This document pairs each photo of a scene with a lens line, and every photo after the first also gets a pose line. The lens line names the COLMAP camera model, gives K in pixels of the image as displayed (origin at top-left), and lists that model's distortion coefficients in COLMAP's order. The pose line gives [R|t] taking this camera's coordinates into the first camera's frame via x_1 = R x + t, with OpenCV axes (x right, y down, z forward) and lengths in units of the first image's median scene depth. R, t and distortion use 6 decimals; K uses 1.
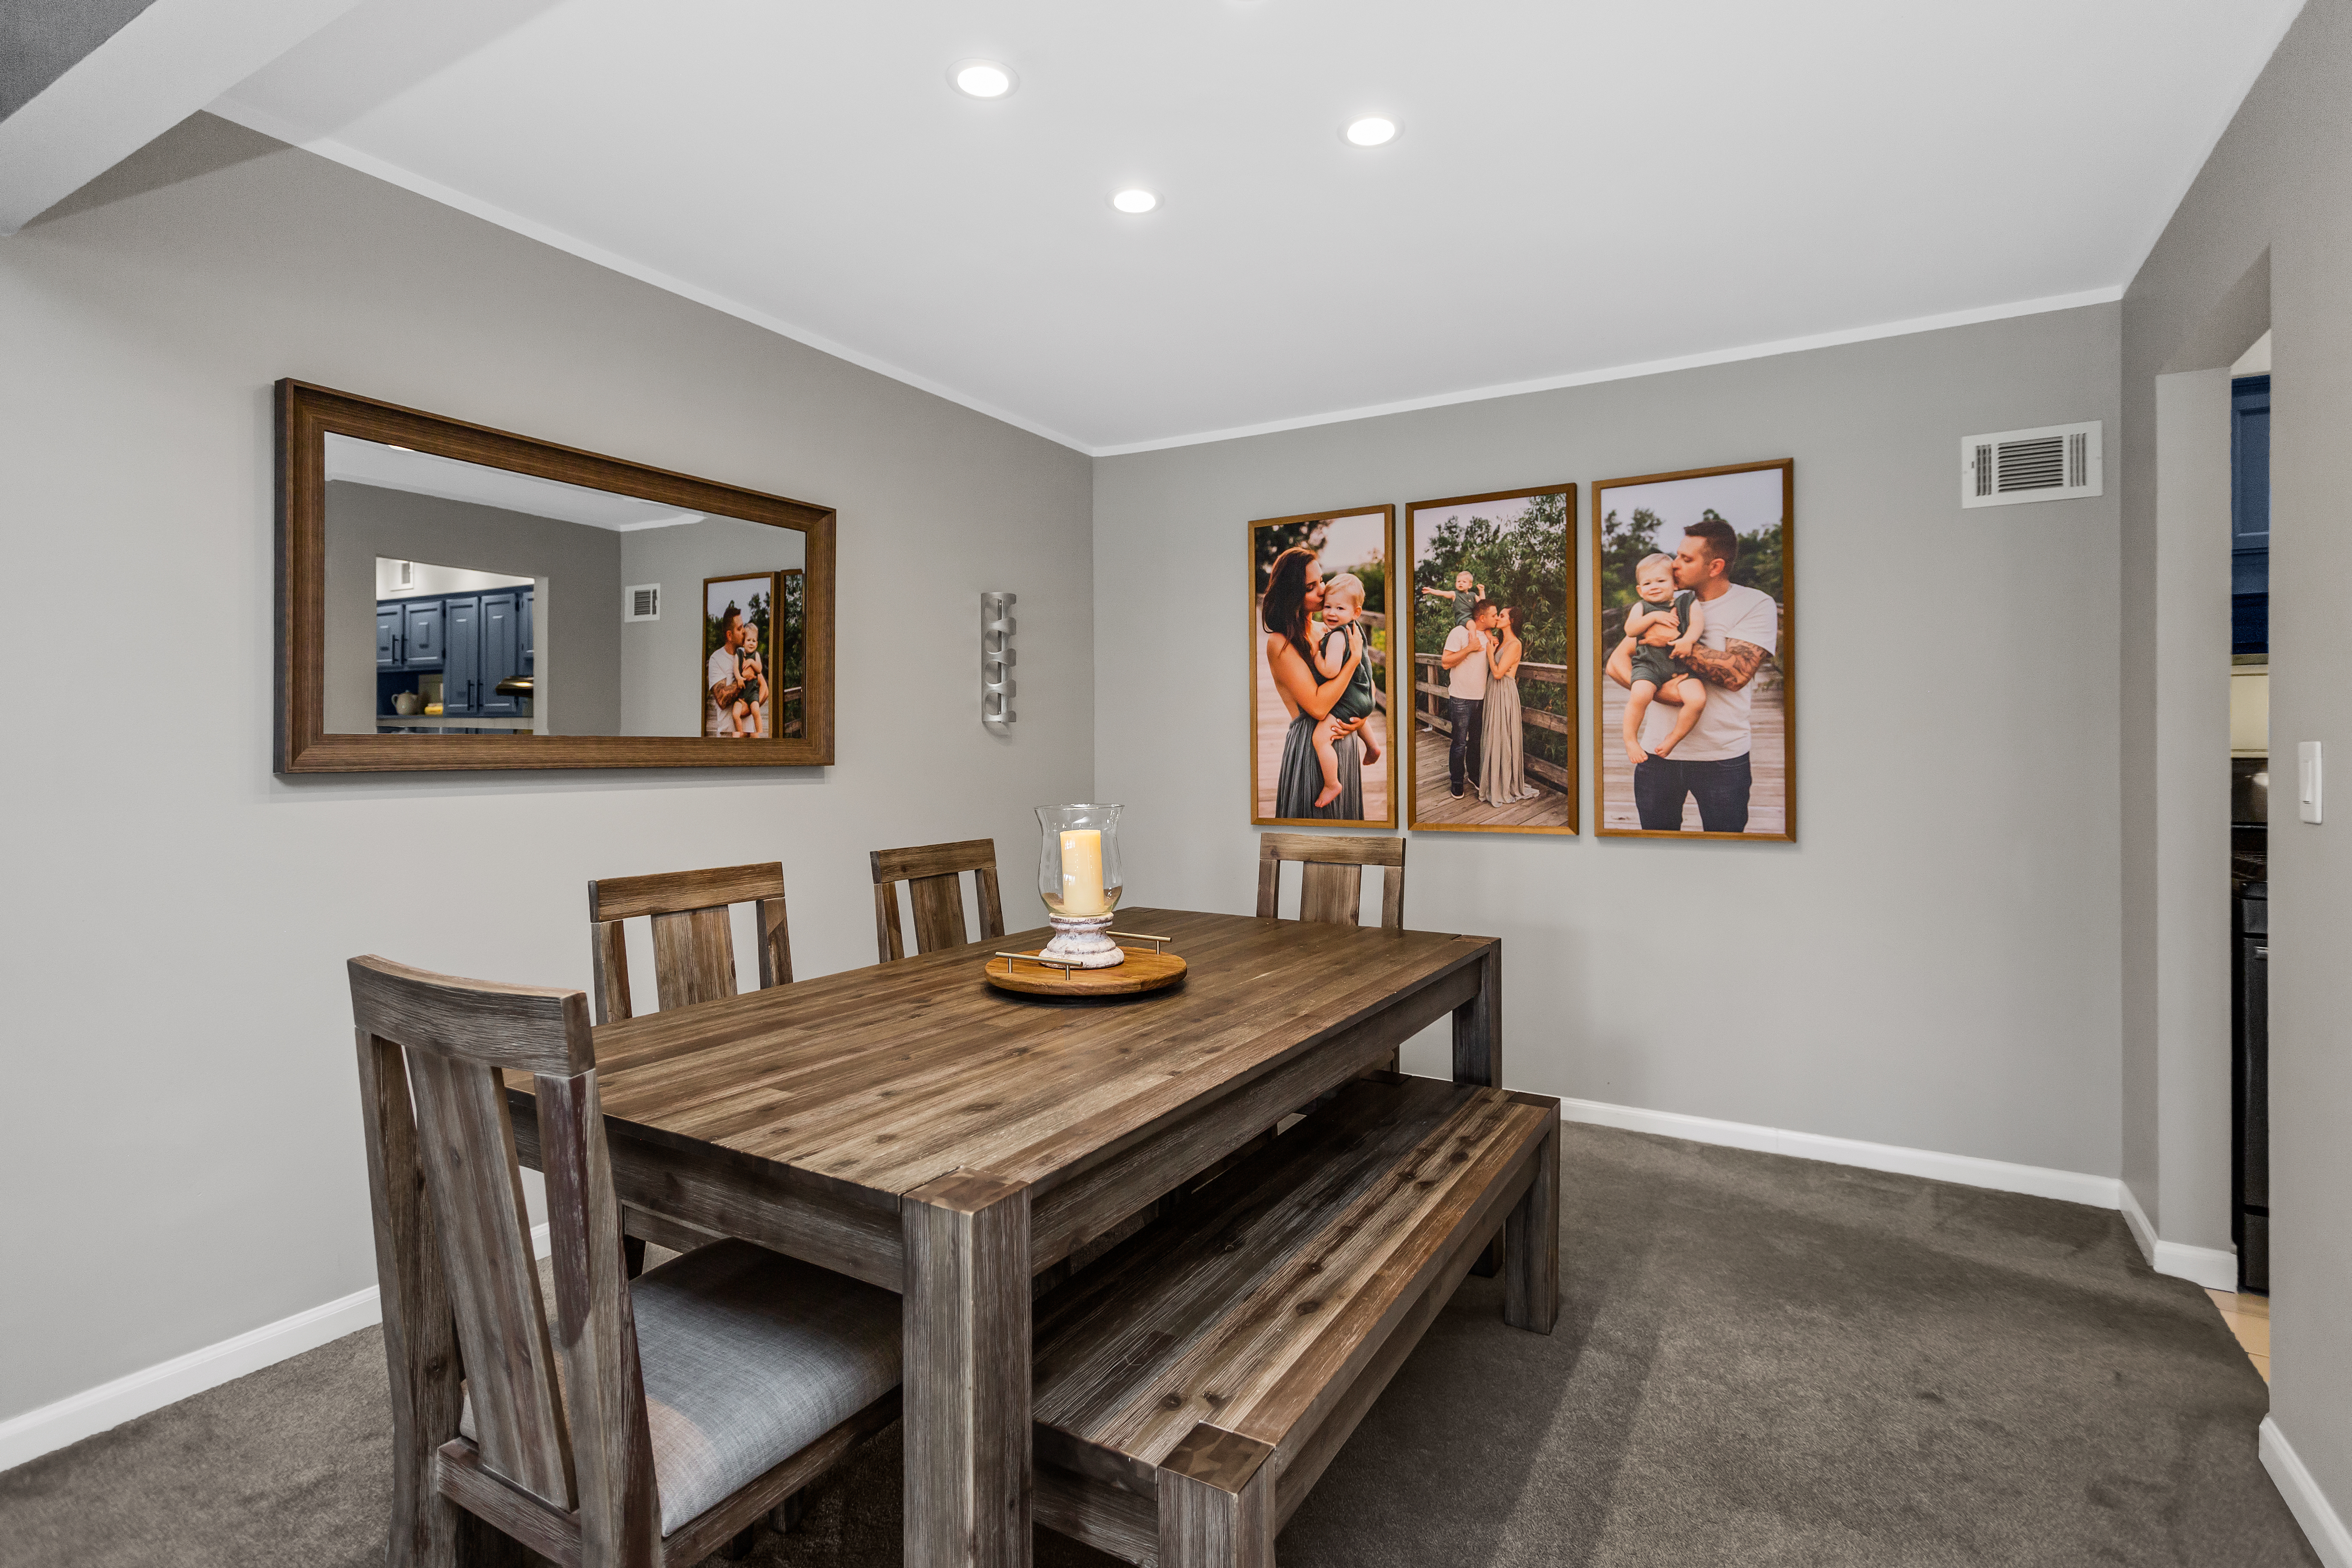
lens RADIAL K [[1130.2, 0, 1170.0], [0, 1130.2, 742.5], [0, 0, 1]] dist [0.003761, 0.001104]
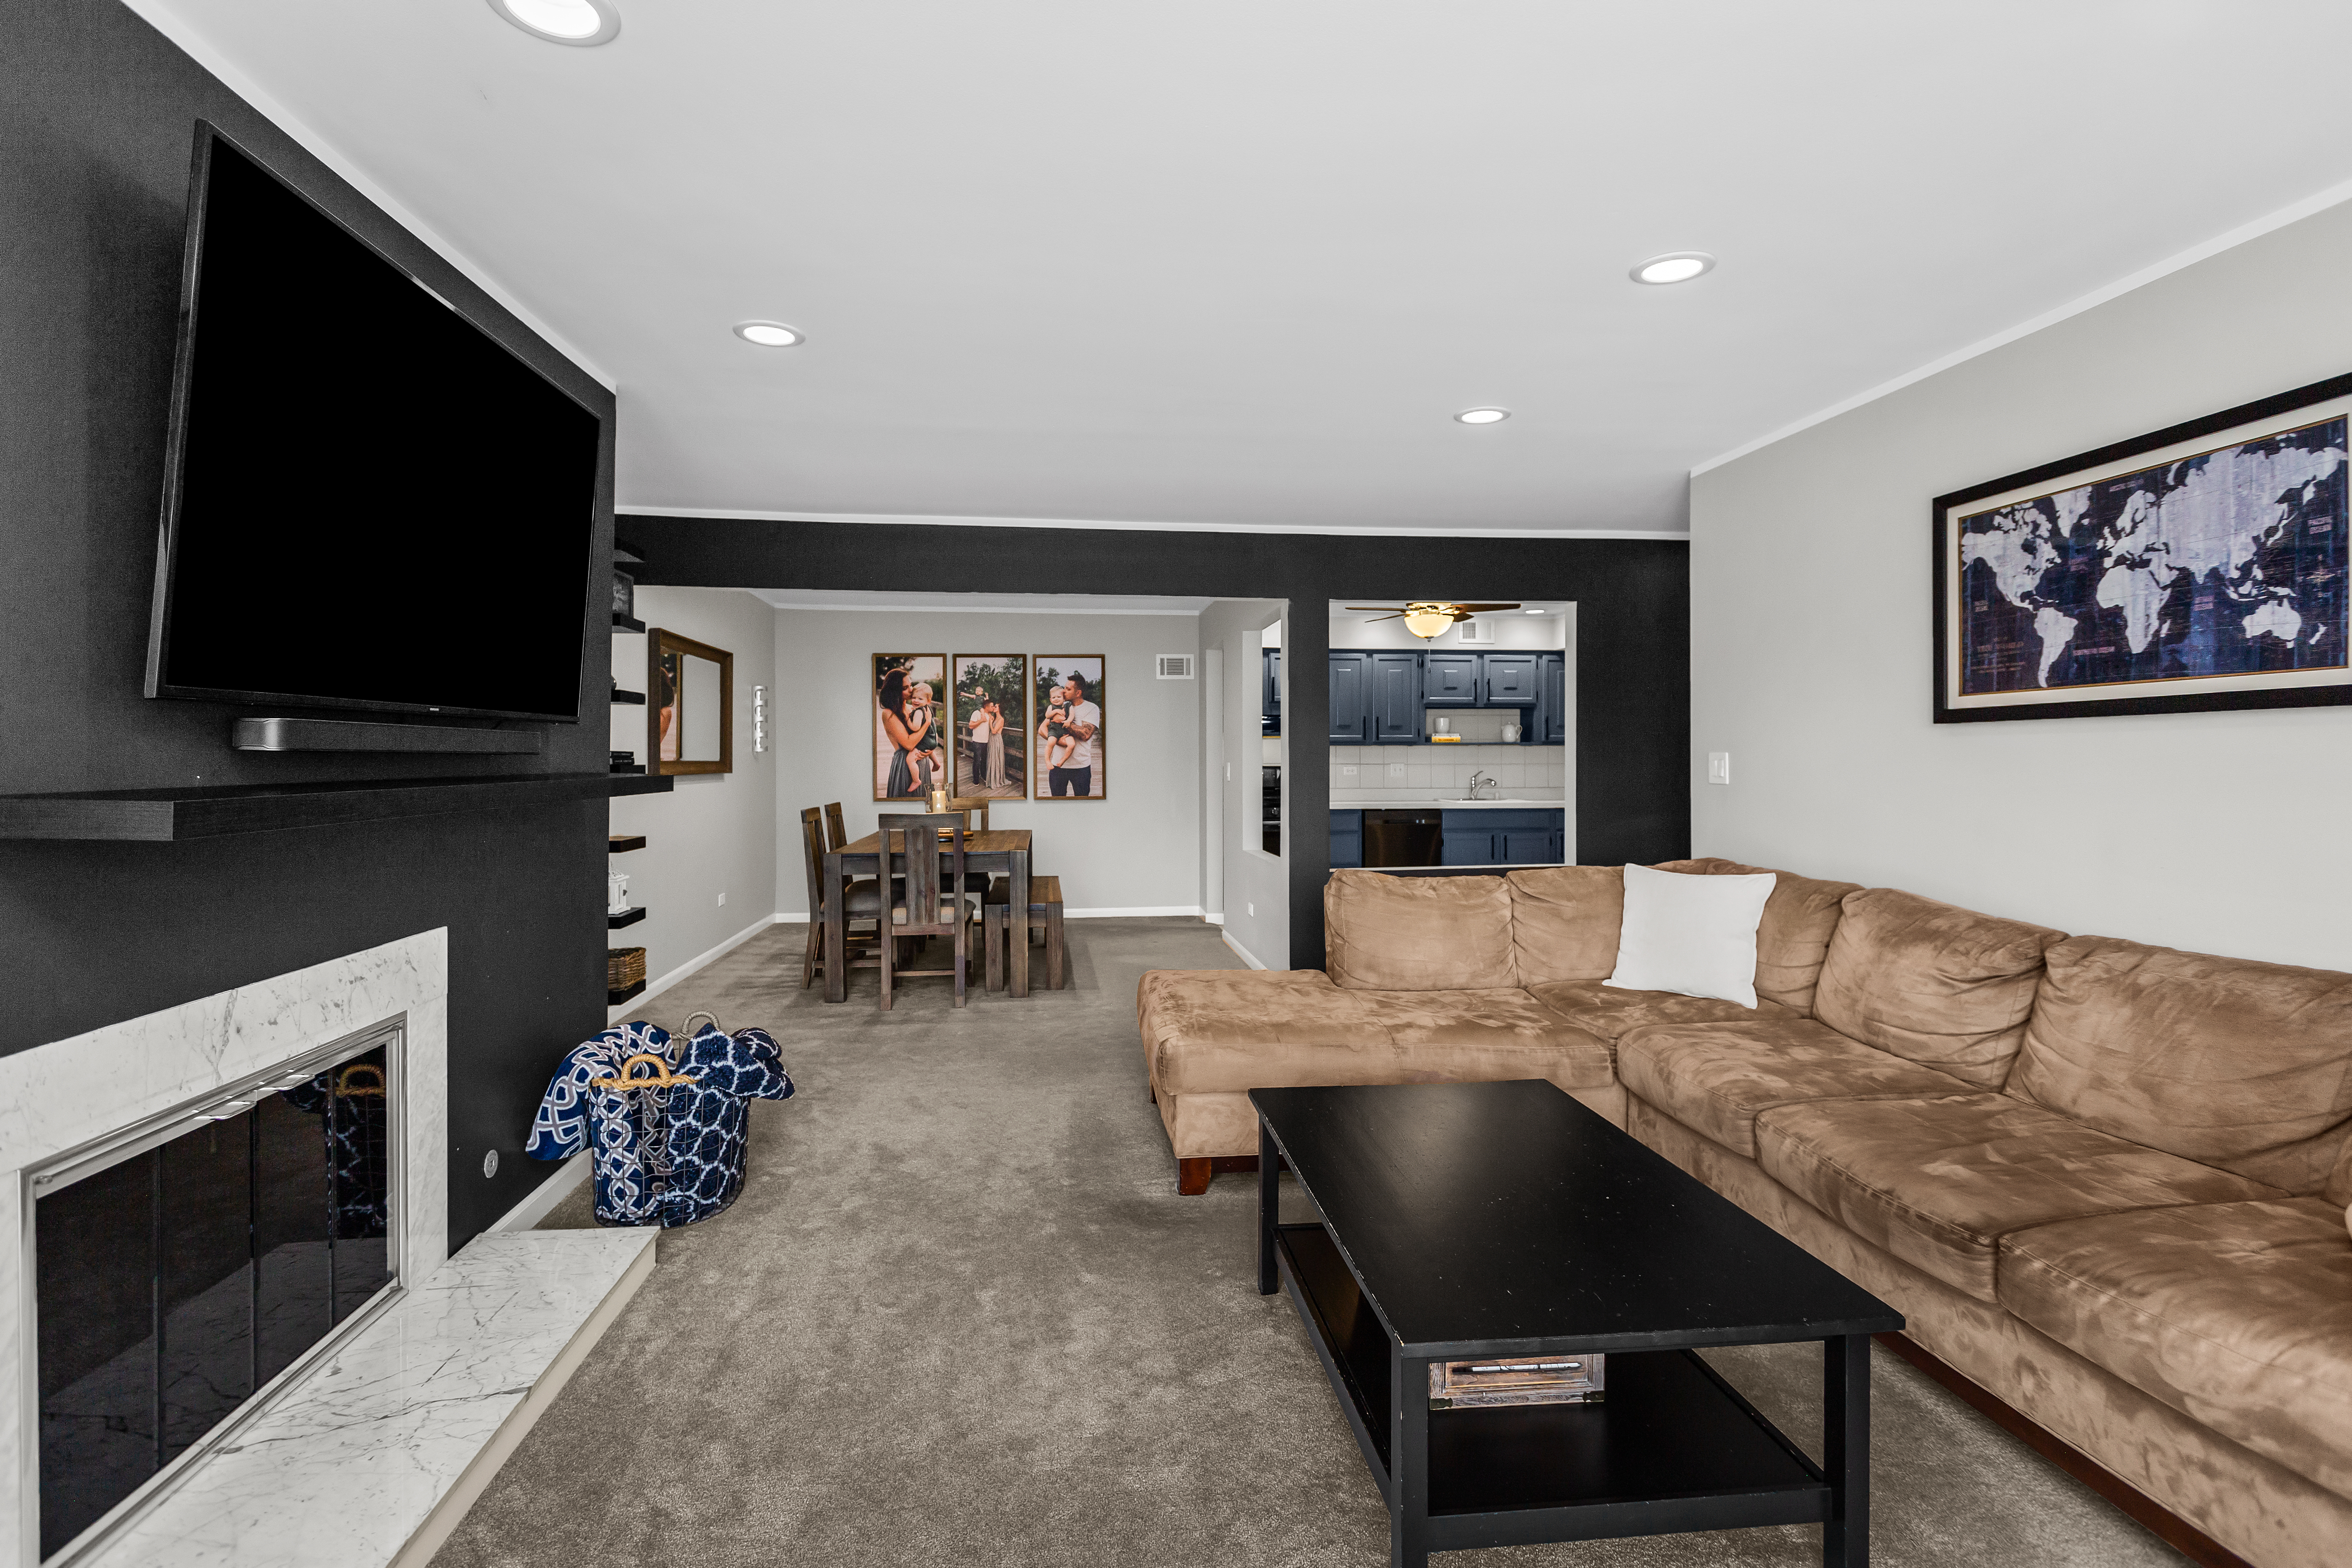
lens RADIAL K [[1130.2, 0, 1179.1], [0, 1130.2, 766.9], [0, 0, 1]] dist [0.003761, 0.001104]
pose [[0.791876, -0.006347, 0.610649, -0.832709], [-0.000512, 0.999939, 0.011058, -0.014475], [-0.610681, -0.009069, 0.791824, -1.080171]]
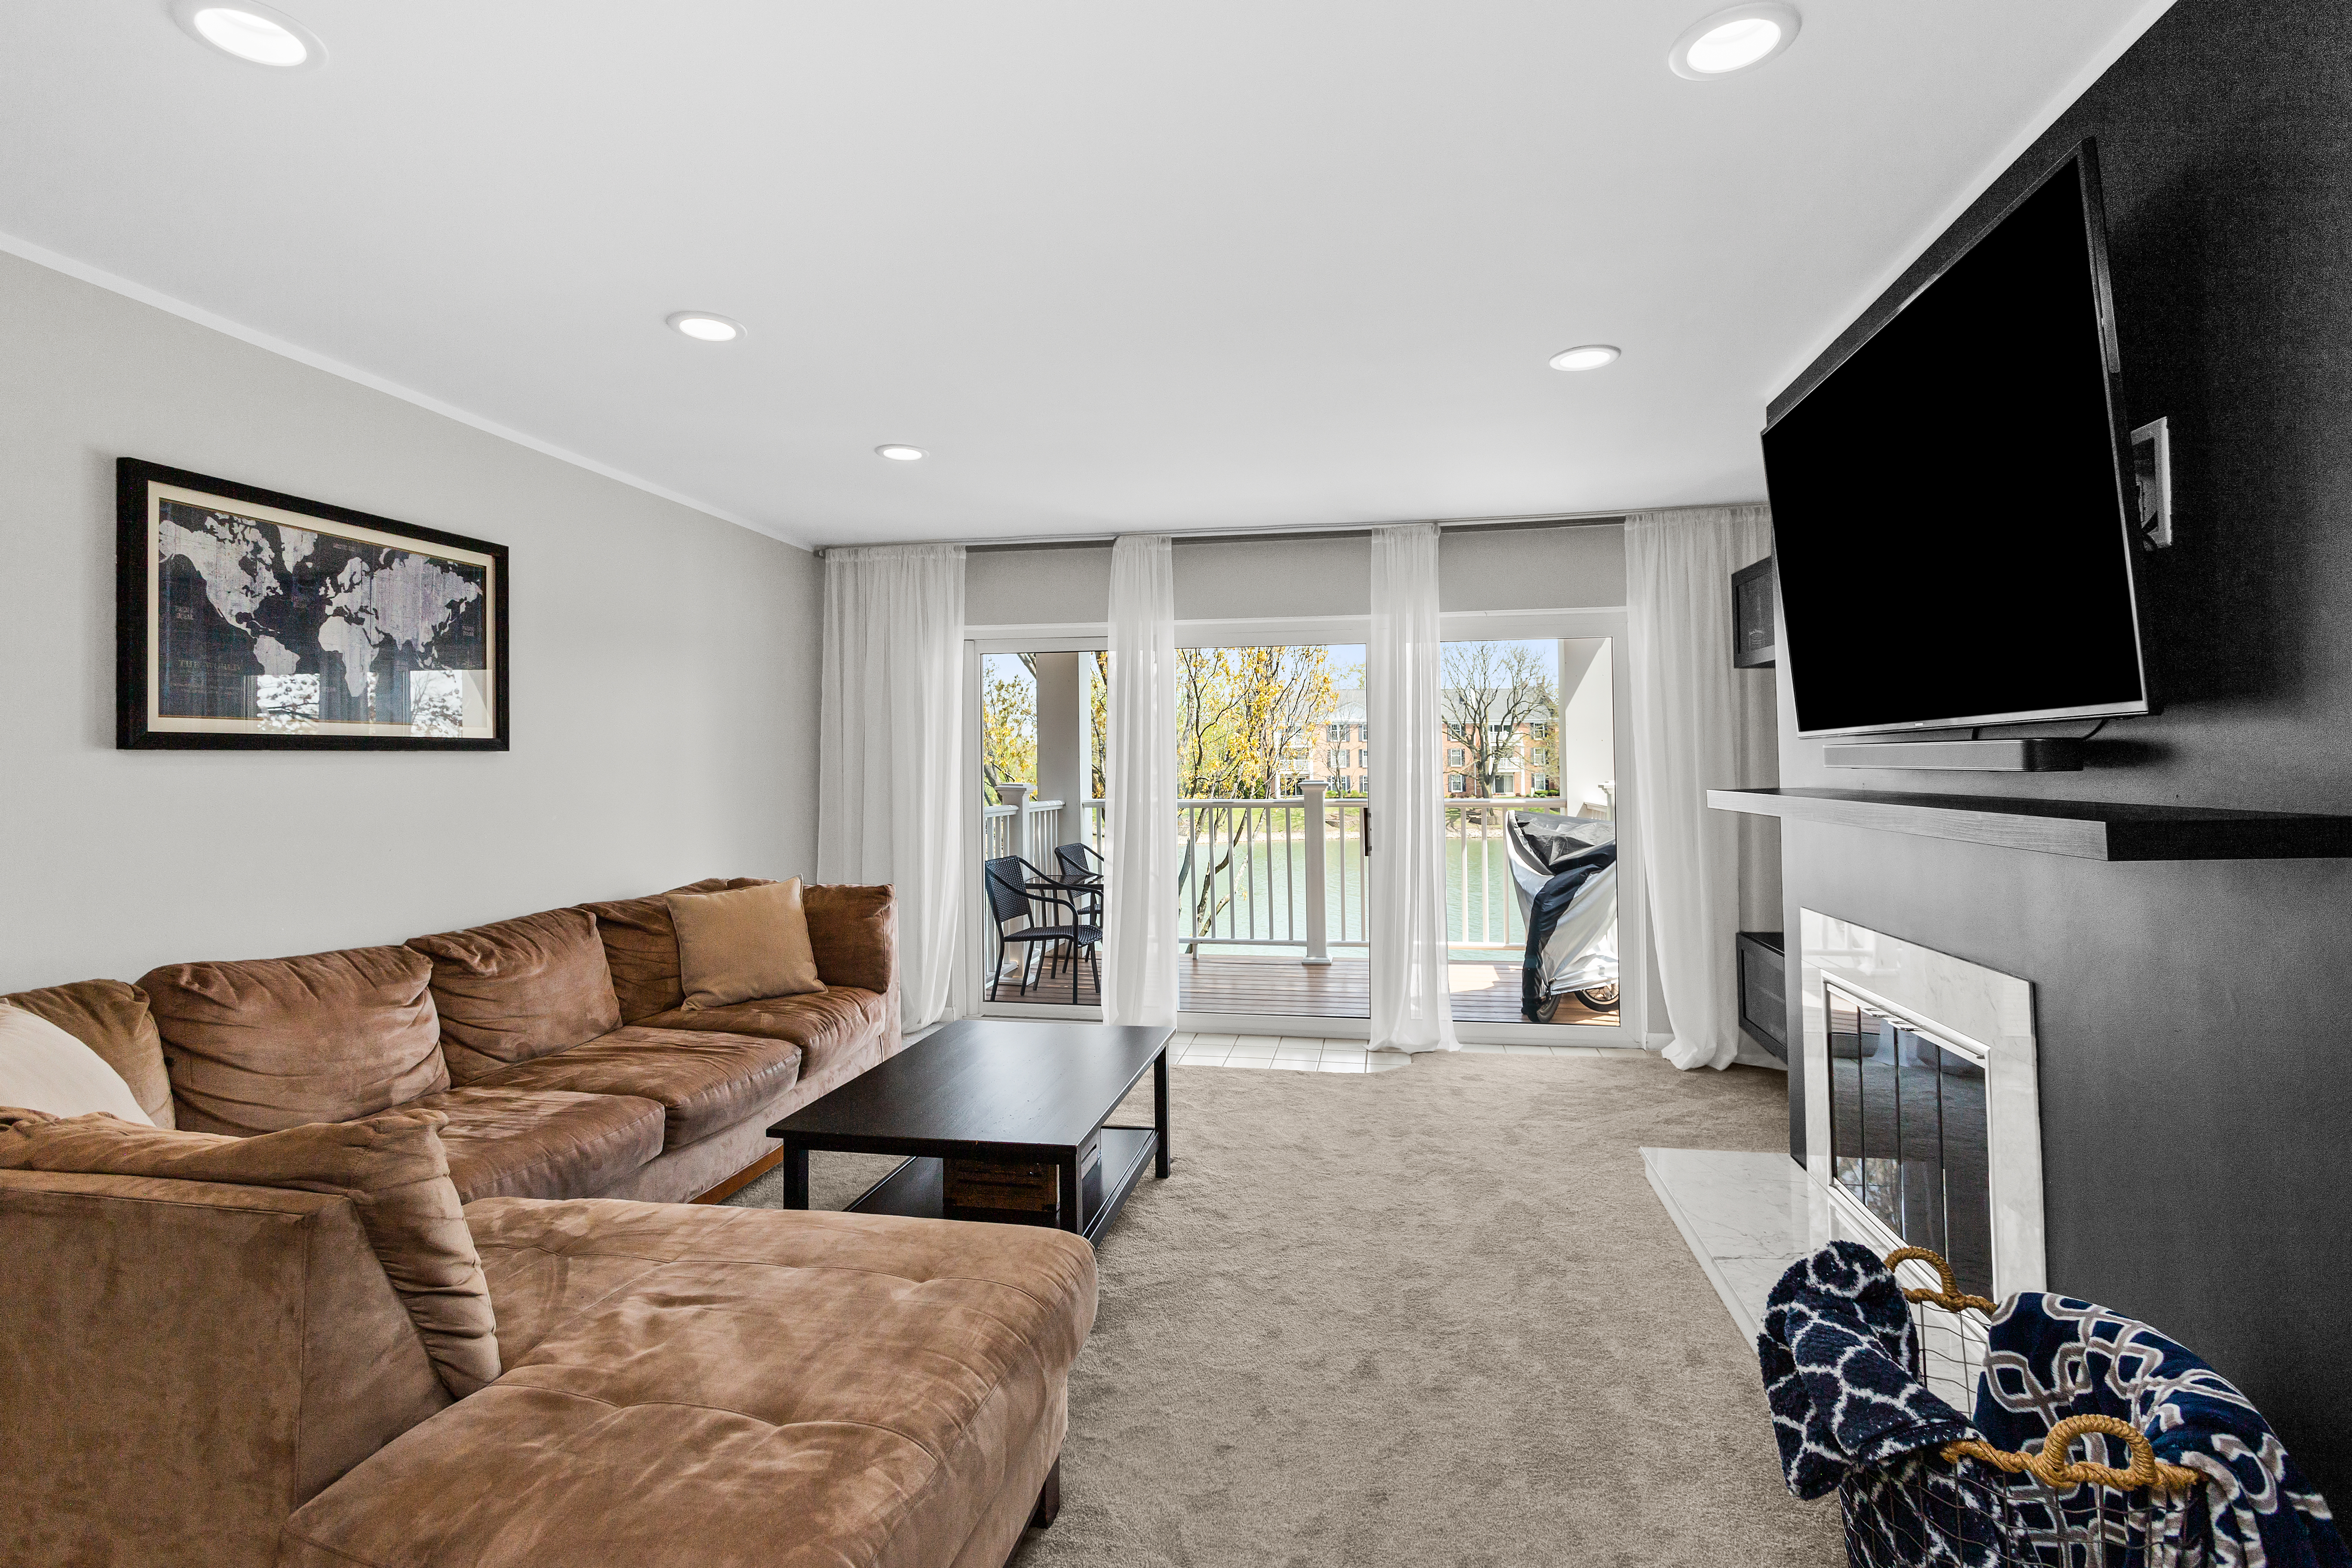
lens RADIAL K [[1130.2, 0, 1172.6], [0, 1130.2, 740.3], [0, 0, 1]] dist [0.003761, 0.001104]
pose [[-0.939421, -0.000381, -0.342765, 1.441297], [0.008355, 0.999677, -0.024011, -0.042355], [0.342663, -0.025420, -0.939114, 3.100202]]
